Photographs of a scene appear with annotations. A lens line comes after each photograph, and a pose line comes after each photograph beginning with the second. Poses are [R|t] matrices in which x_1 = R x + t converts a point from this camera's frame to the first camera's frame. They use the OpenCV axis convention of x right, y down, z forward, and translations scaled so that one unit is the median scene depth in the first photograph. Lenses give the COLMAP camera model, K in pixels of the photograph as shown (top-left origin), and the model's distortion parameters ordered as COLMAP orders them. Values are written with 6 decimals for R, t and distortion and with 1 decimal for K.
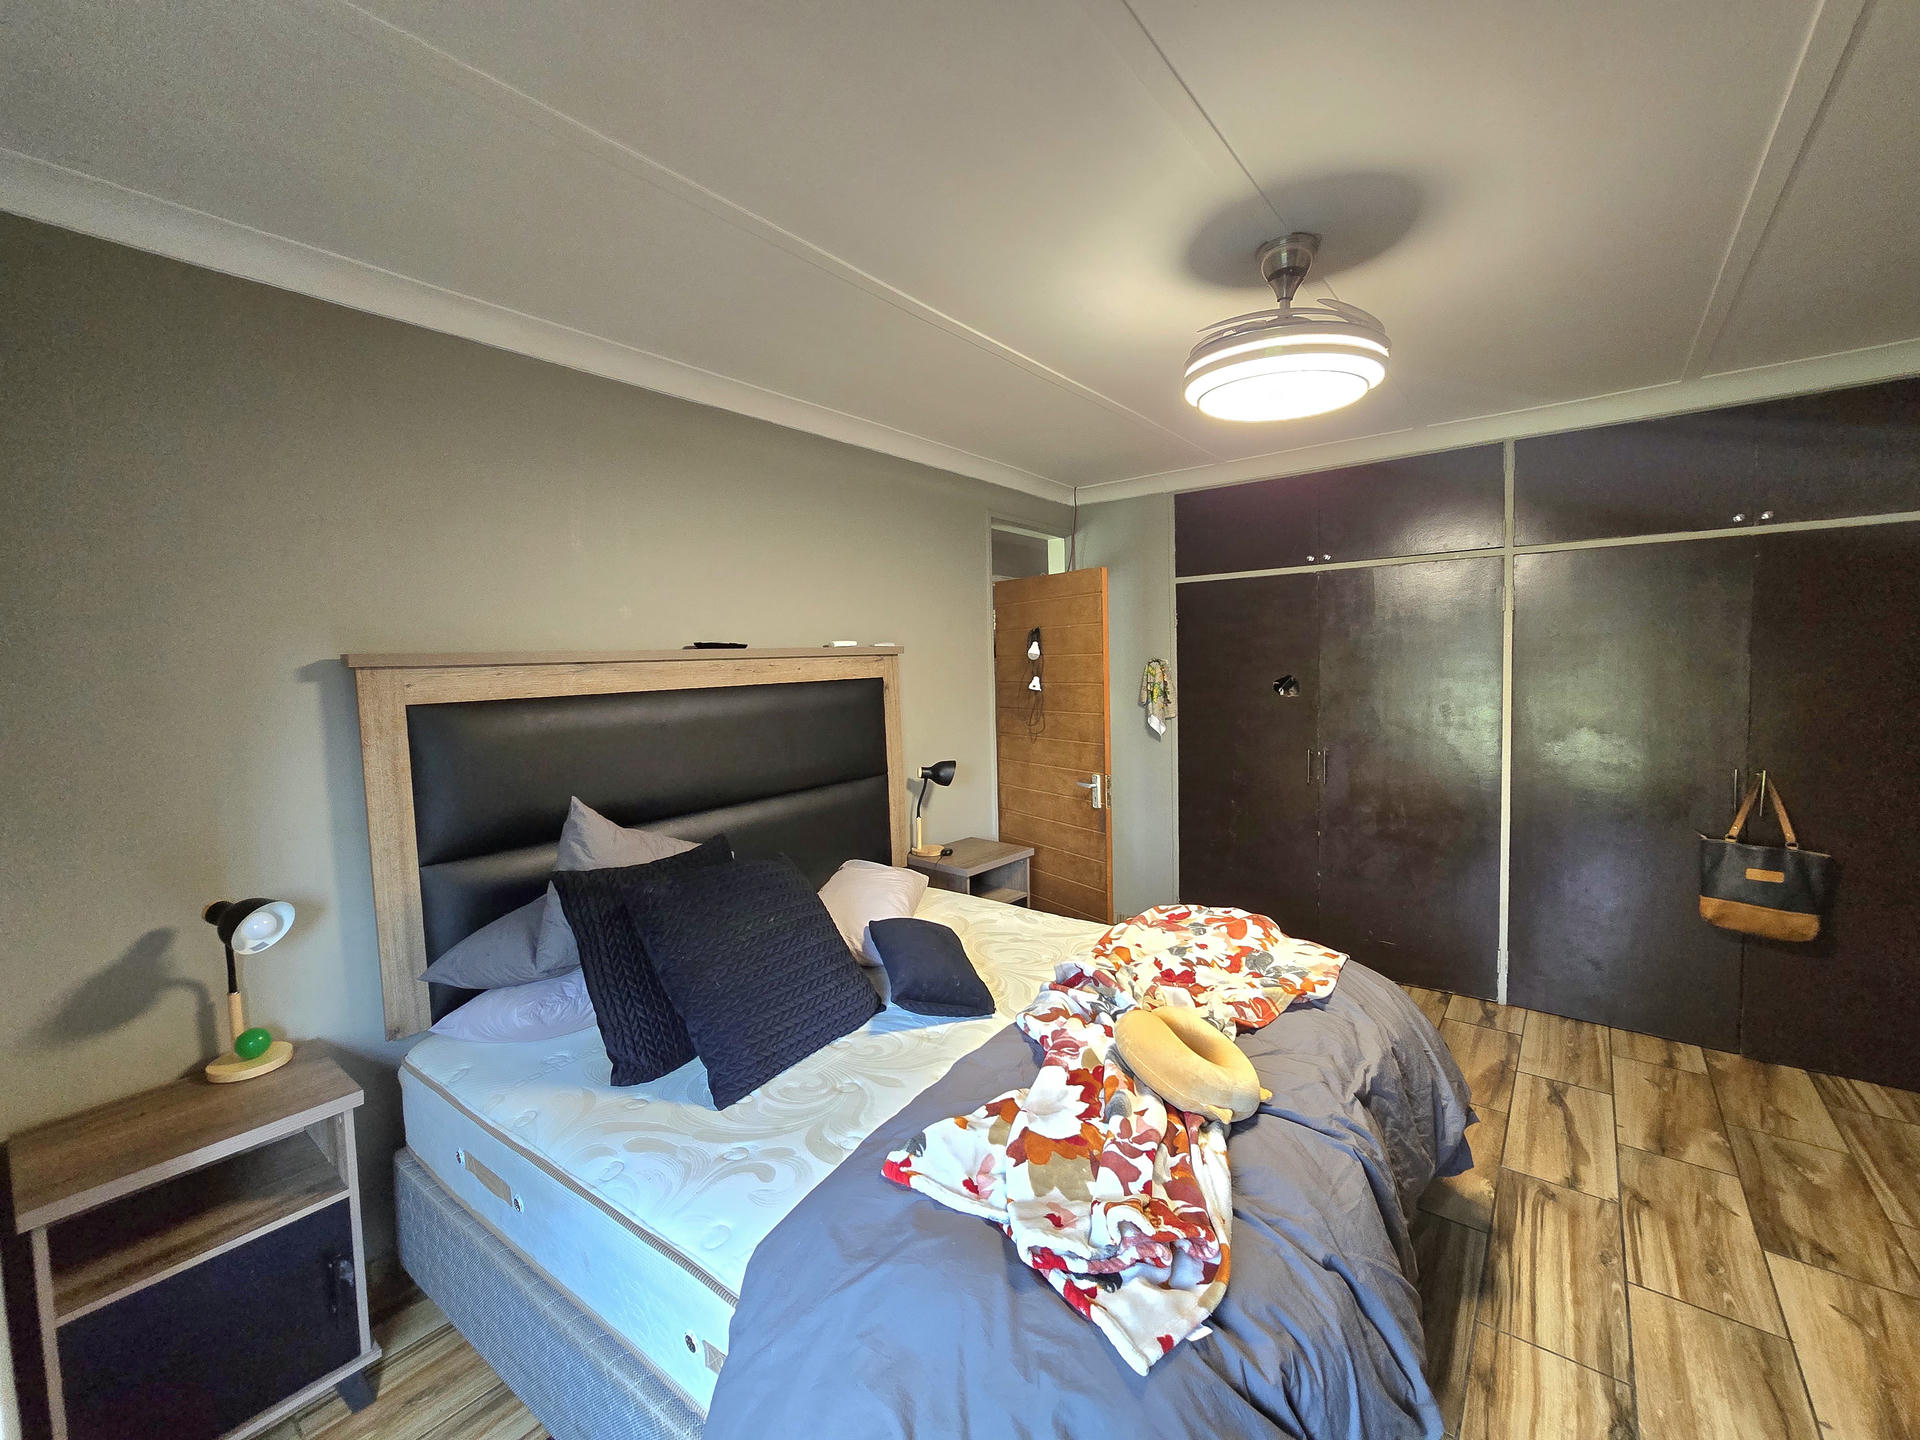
lens RADIAL K [[782.8, 0, 954.9], [0, 782.8, 713.8], [0, 0, 1]] dist [-0.000785, -0.000101]
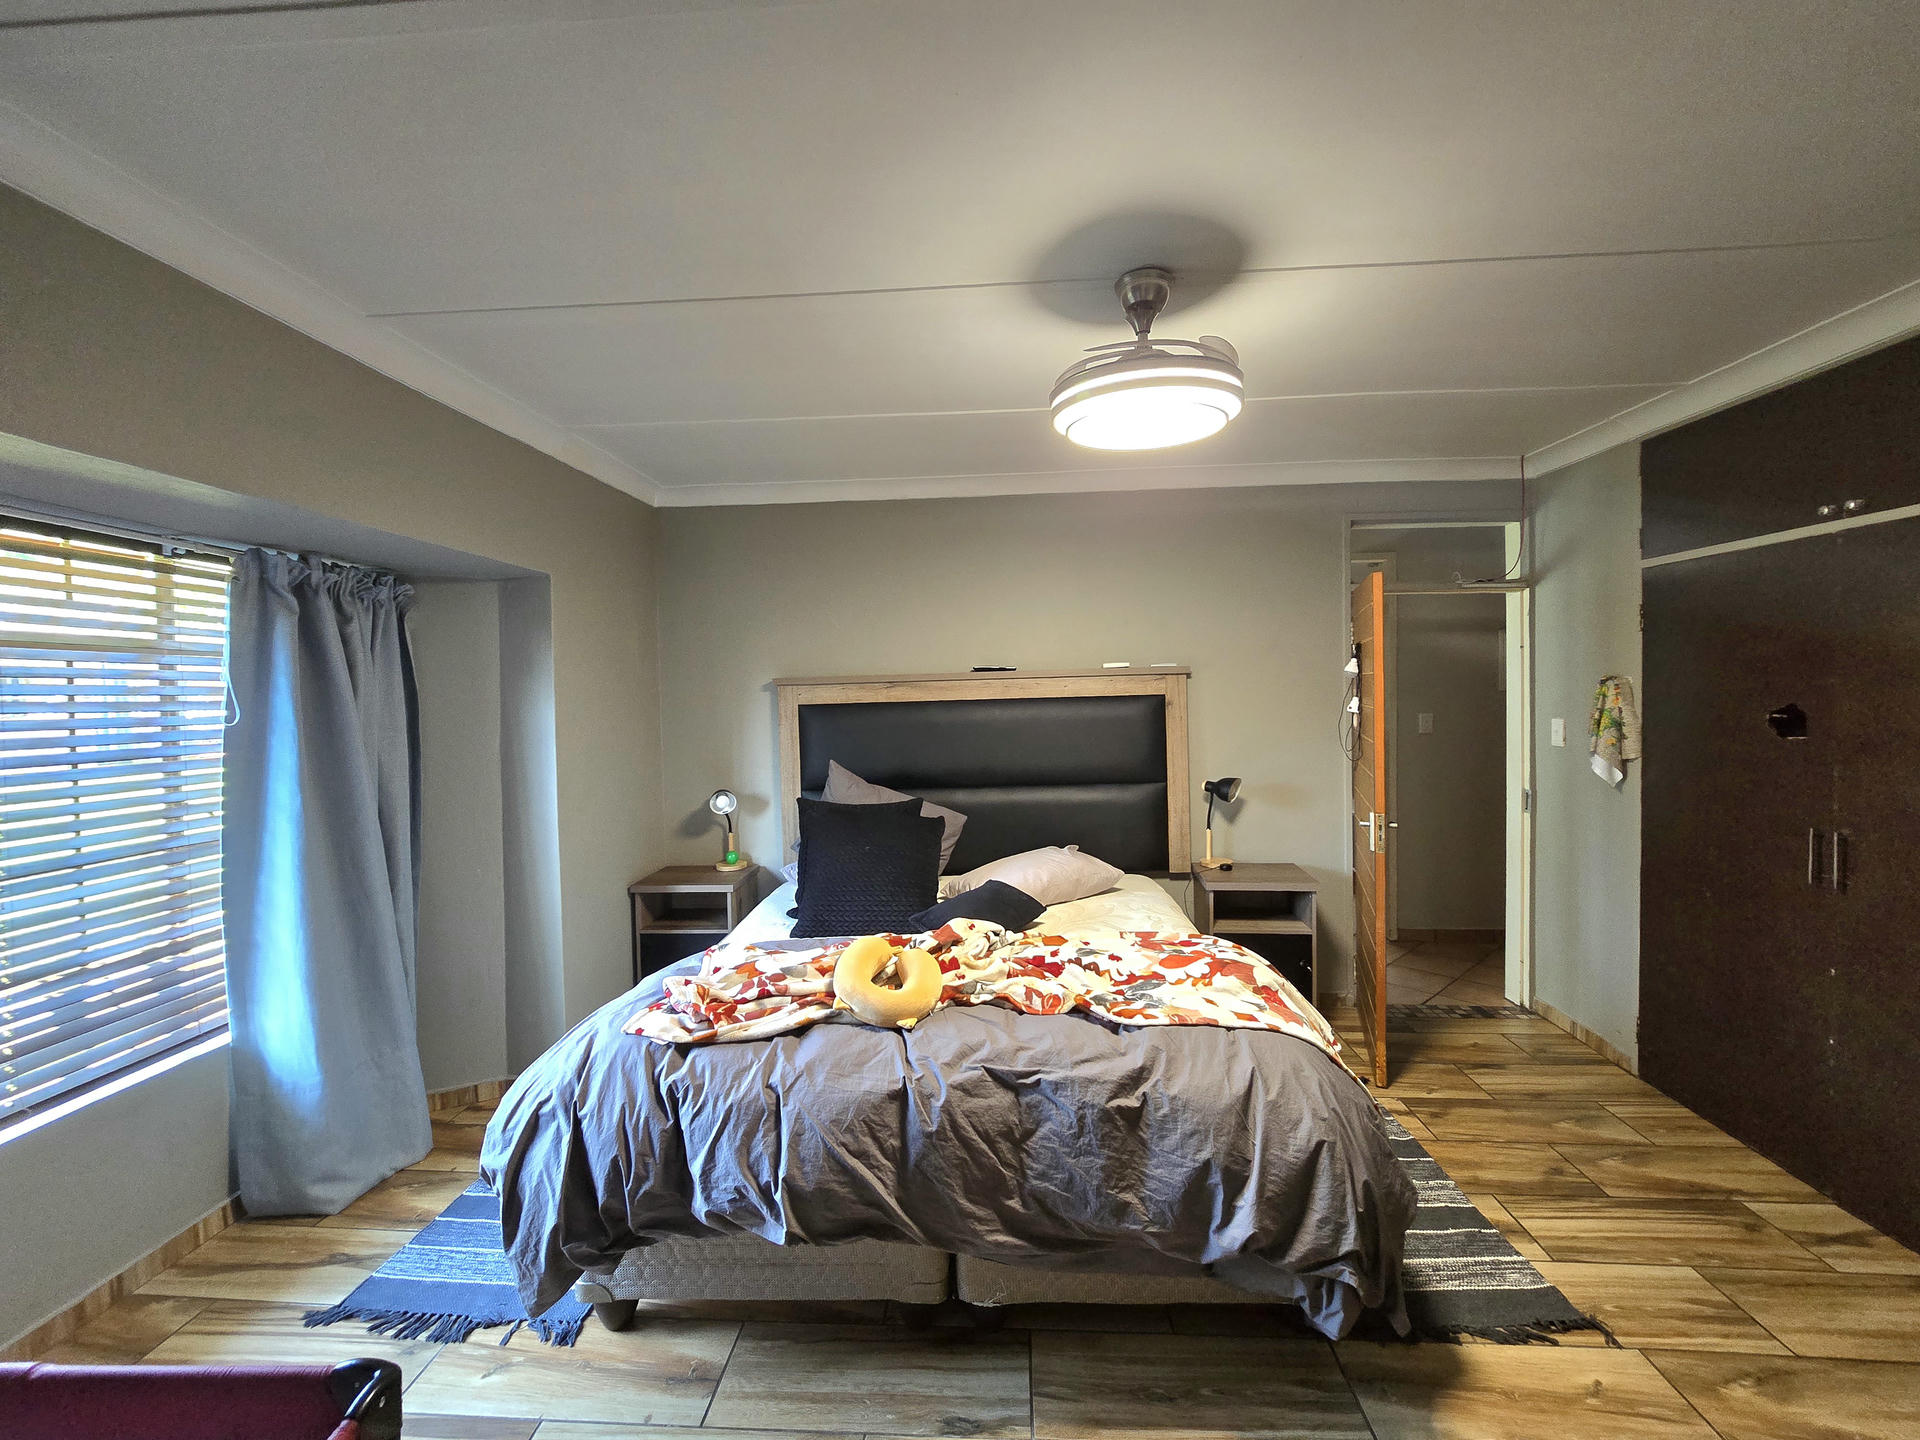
lens RADIAL K [[782.8, 0, 958.2], [0, 782.8, 714.4], [0, 0, 1]] dist [-0.000785, -0.000101]
pose [[0.570613, 0.040748, -0.820207, 0.692761], [-0.049472, 0.998660, 0.015196, -0.022640], [0.819727, 0.031906, 0.571865, 0.144274]]
